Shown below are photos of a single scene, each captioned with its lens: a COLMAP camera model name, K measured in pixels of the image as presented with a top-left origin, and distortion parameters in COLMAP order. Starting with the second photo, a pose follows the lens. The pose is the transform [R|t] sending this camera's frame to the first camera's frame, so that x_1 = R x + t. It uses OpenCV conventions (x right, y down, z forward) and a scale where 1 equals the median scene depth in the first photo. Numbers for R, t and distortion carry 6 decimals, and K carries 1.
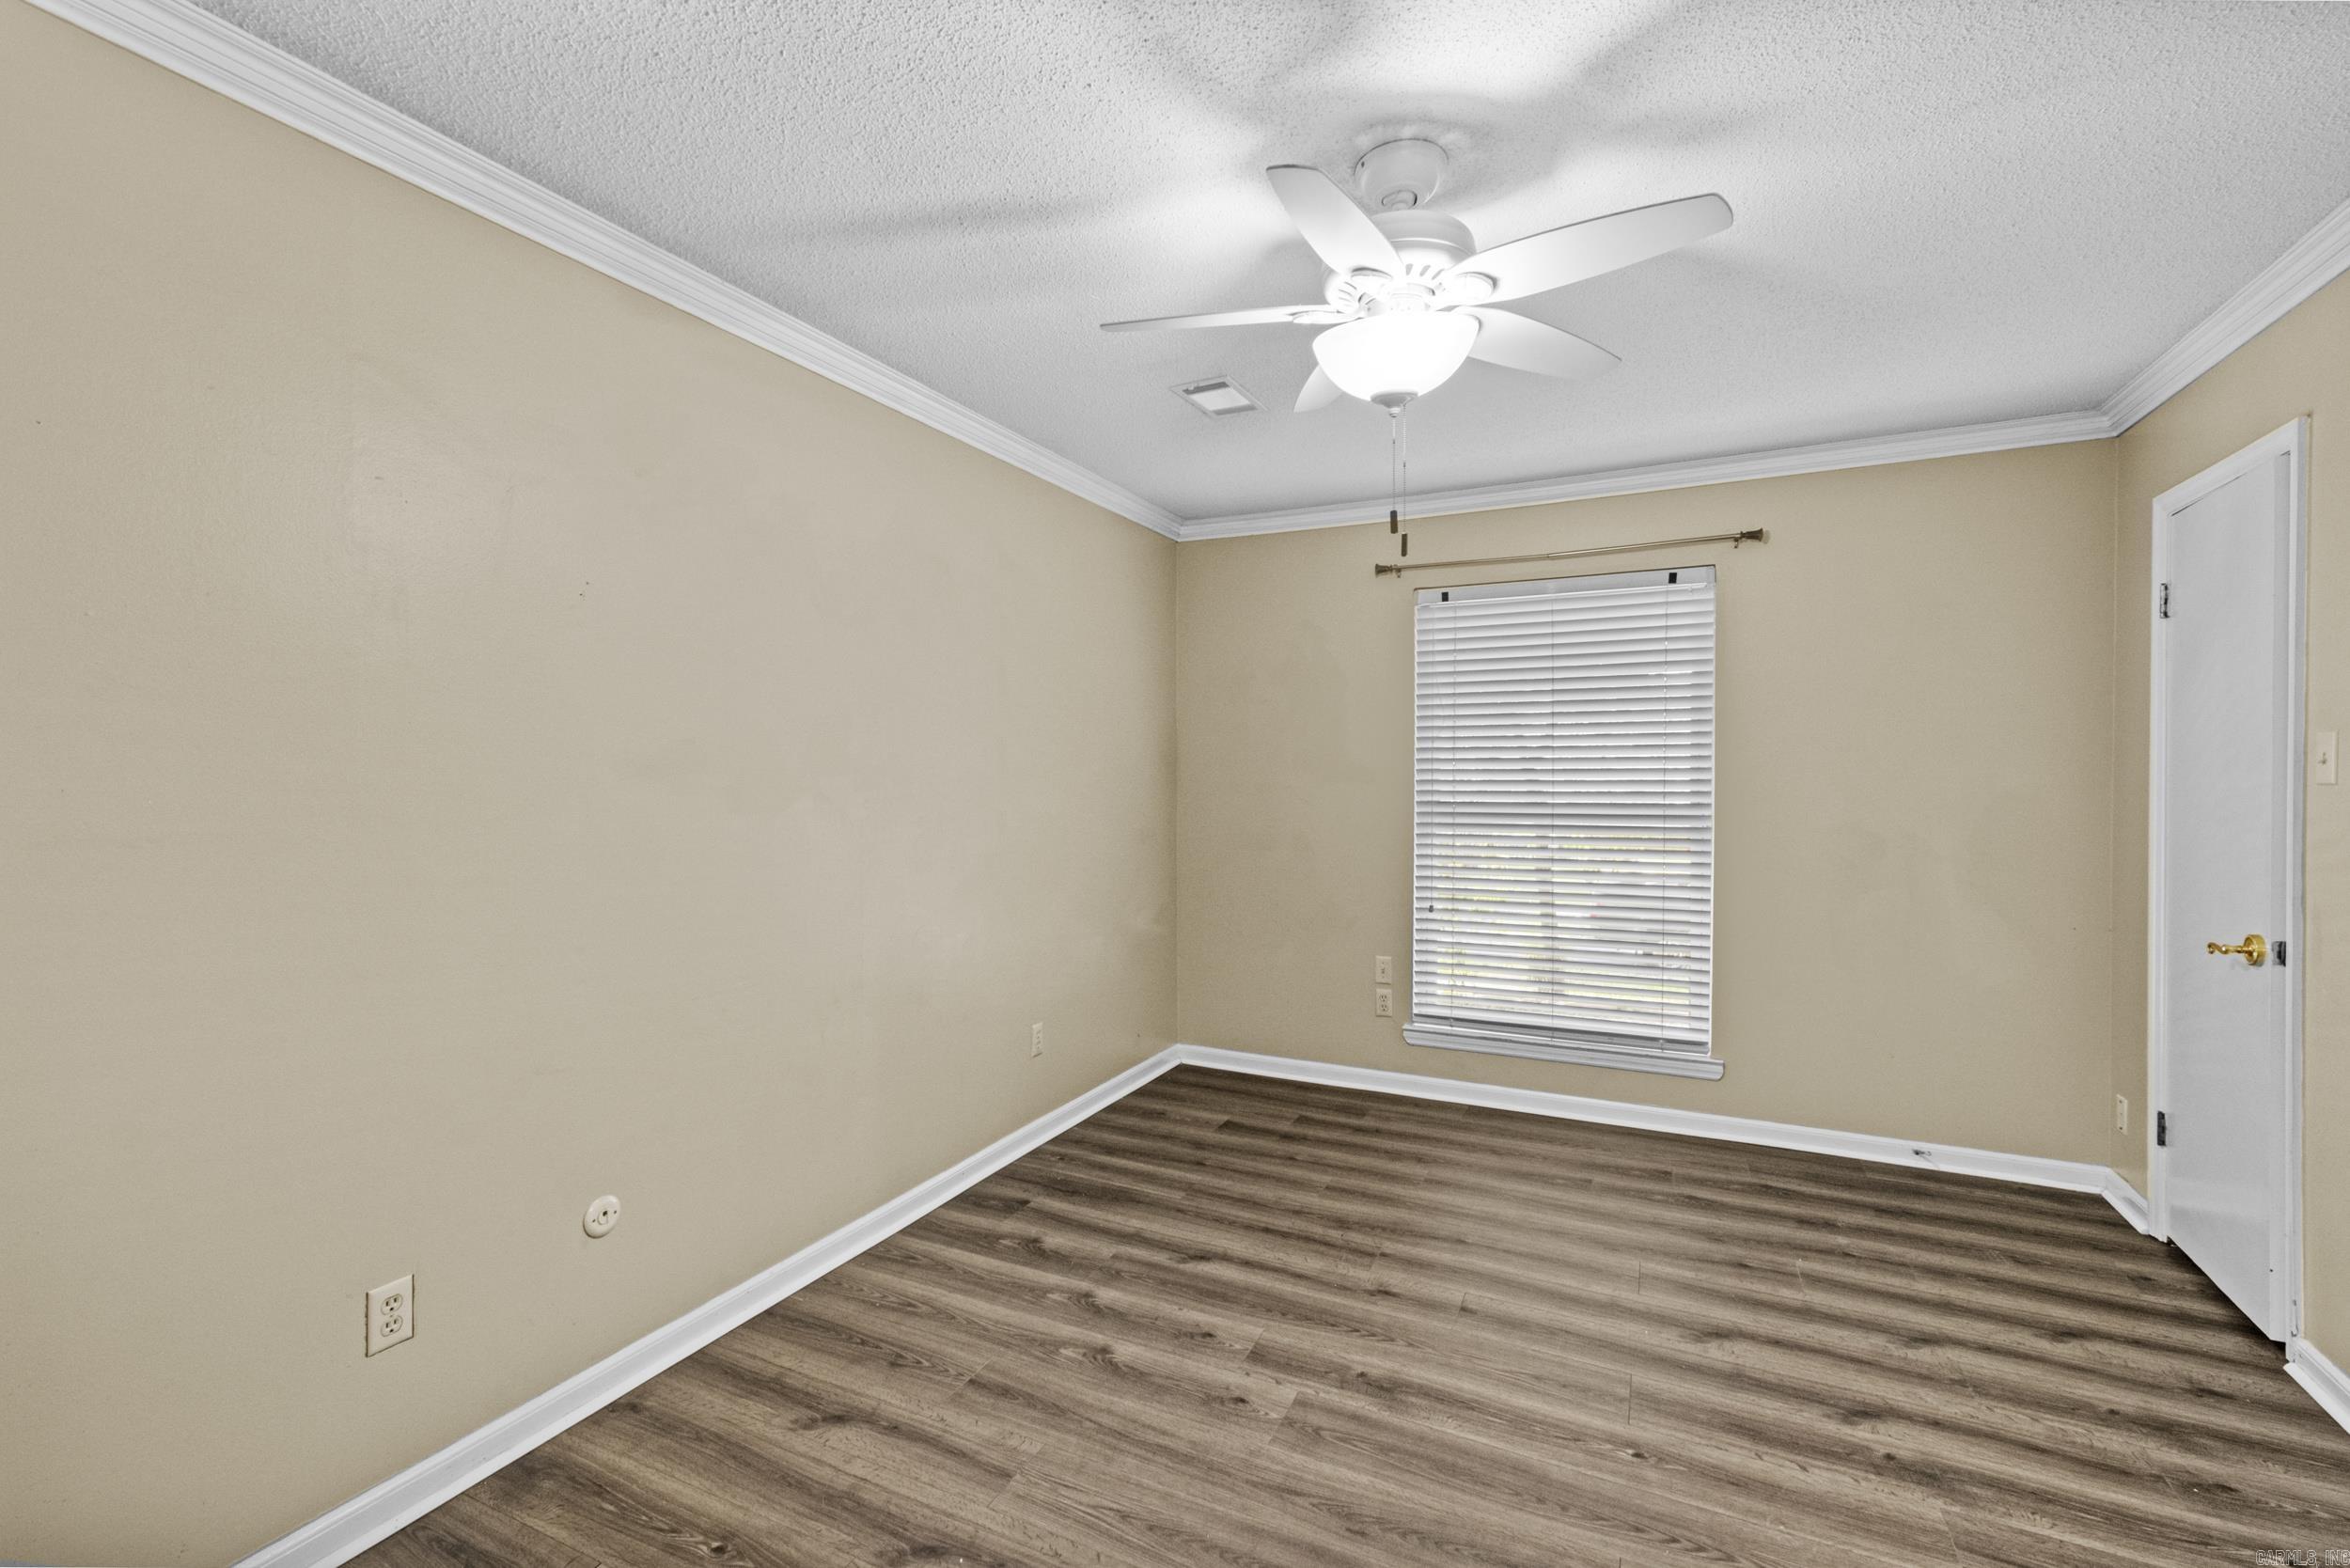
lens RADIAL K [[1009.6, 0, 1146.8], [0, 1009.6, 785.1], [0, 0, 1]] dist [-0.000872, -0.000192]
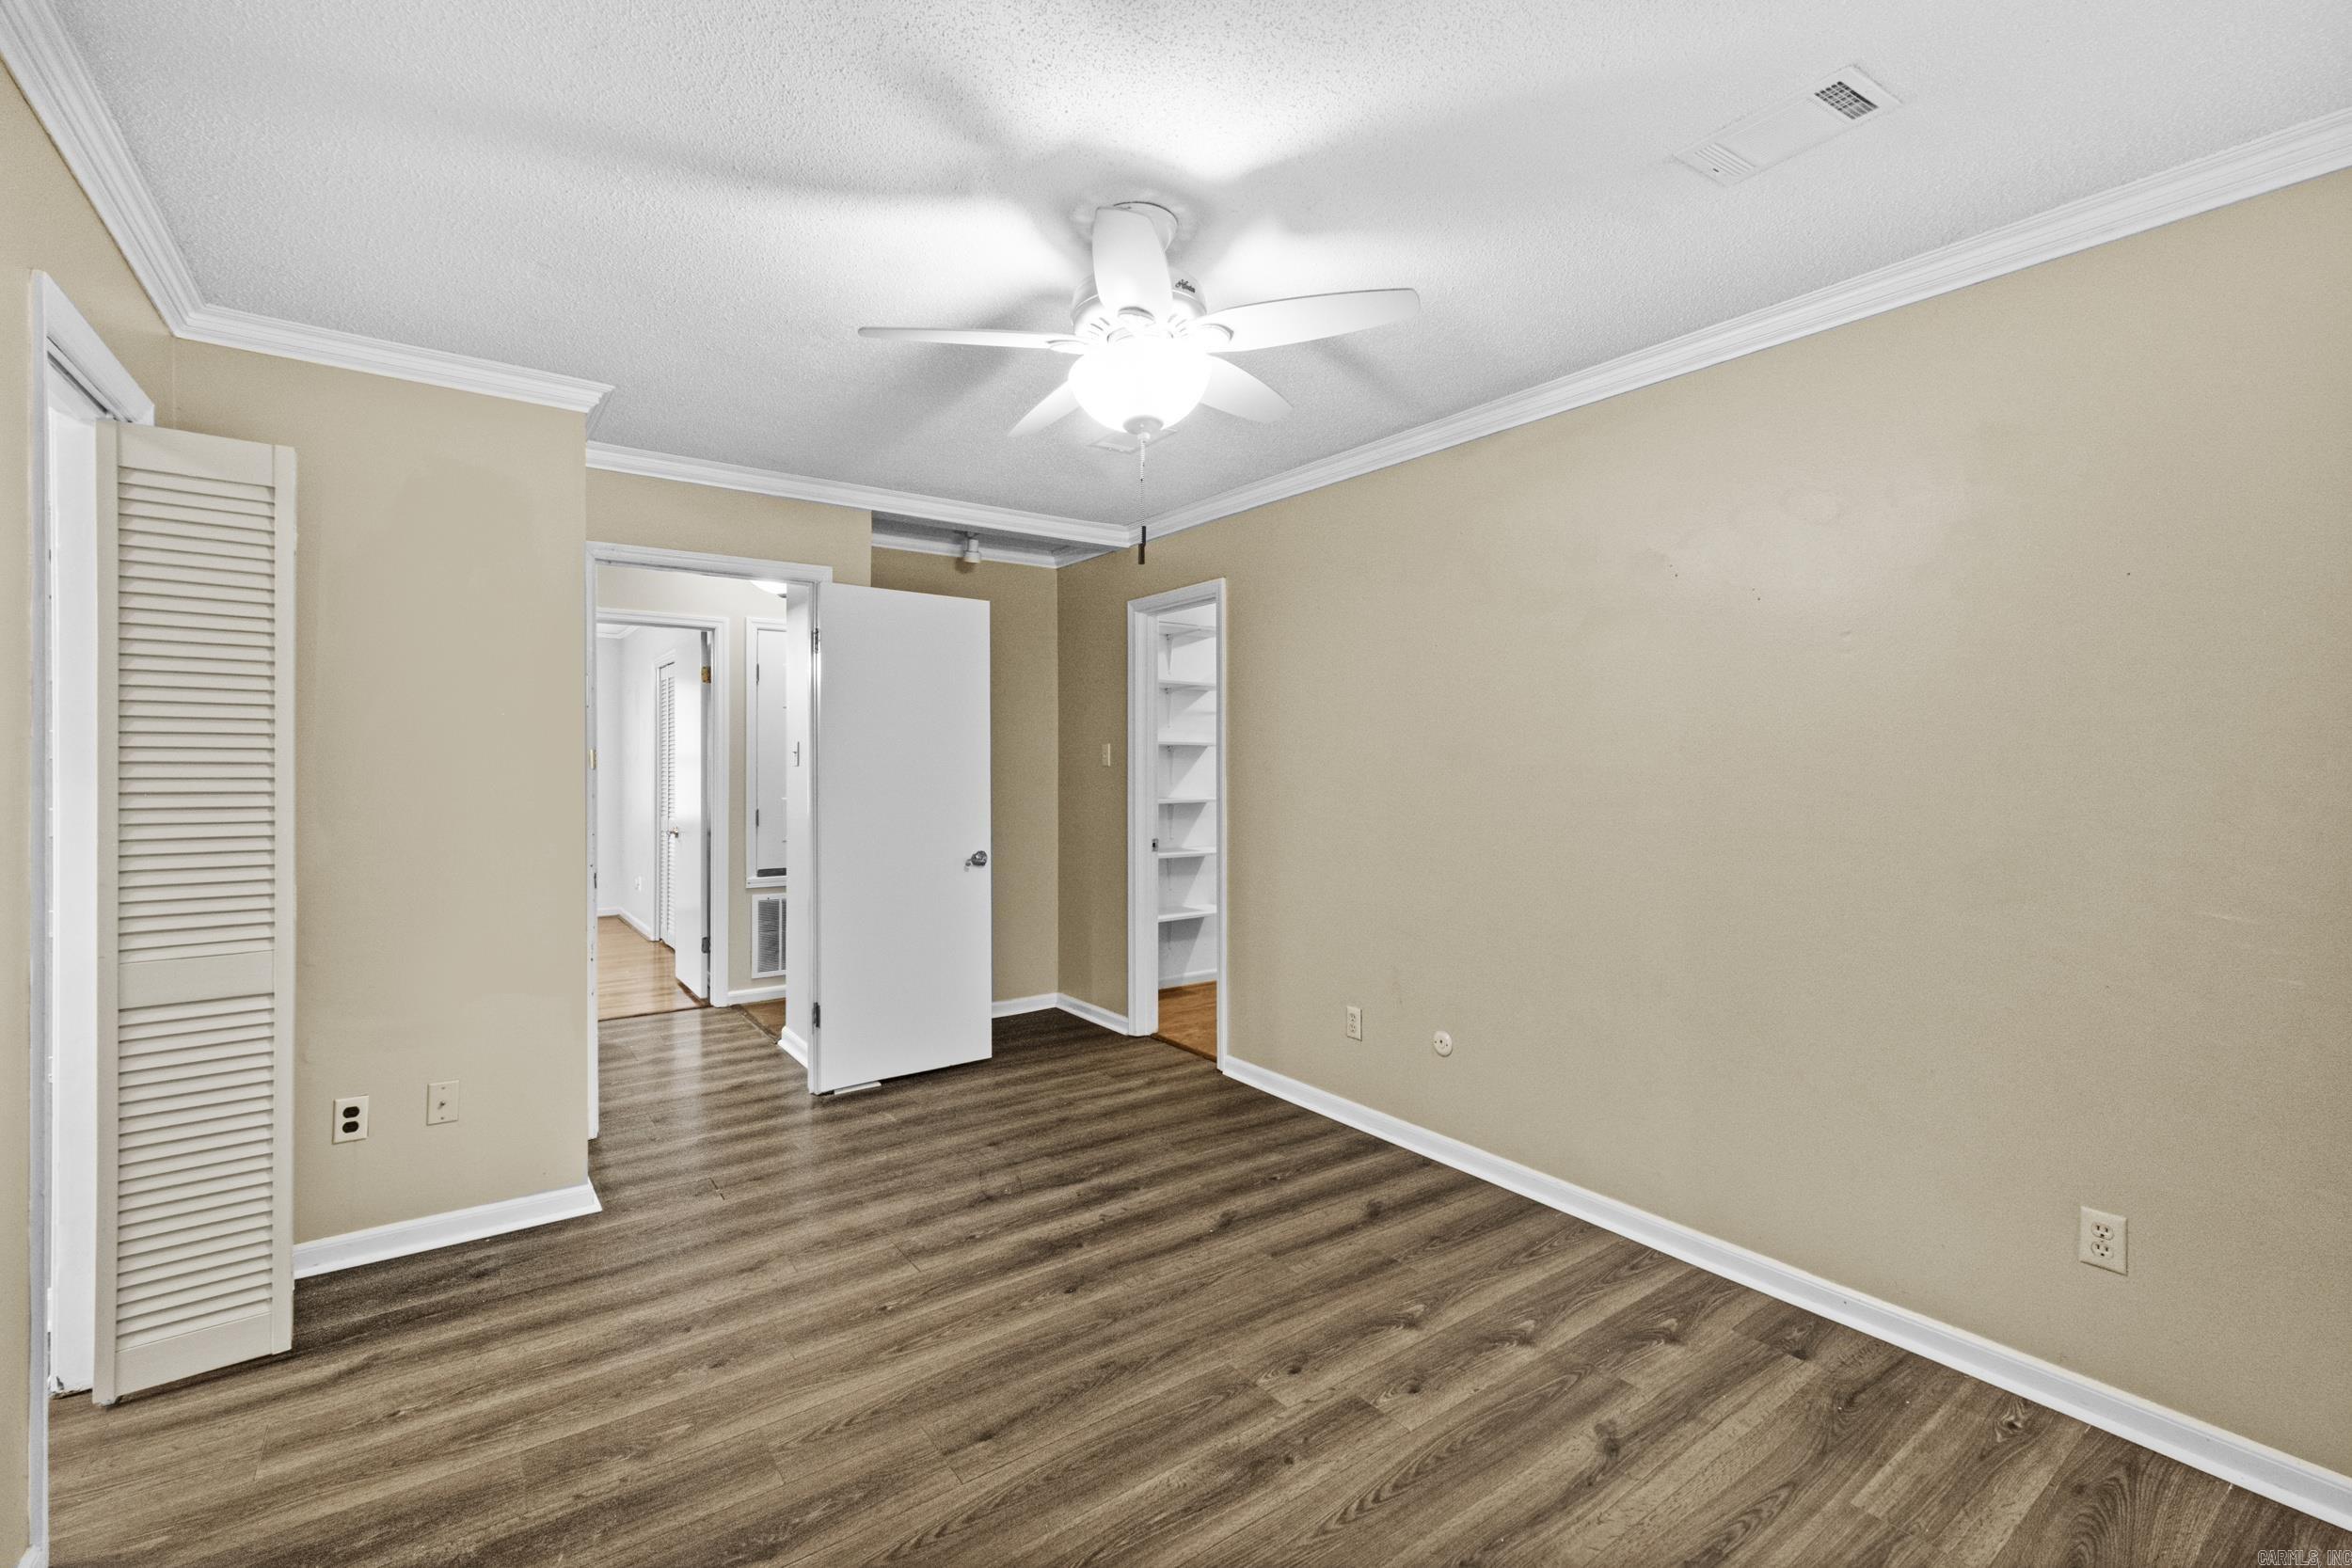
lens RADIAL K [[1011.8, 0, 1172.5], [0, 1011.8, 756.3], [0, 0, 1]] dist [-0.000066, -0.000155]
pose [[-0.449872, -0.001809, -0.893091, 1.001014], [-0.013139, 0.999903, 0.004593, -0.021439], [0.892997, 0.013800, -0.449852, 1.252601]]
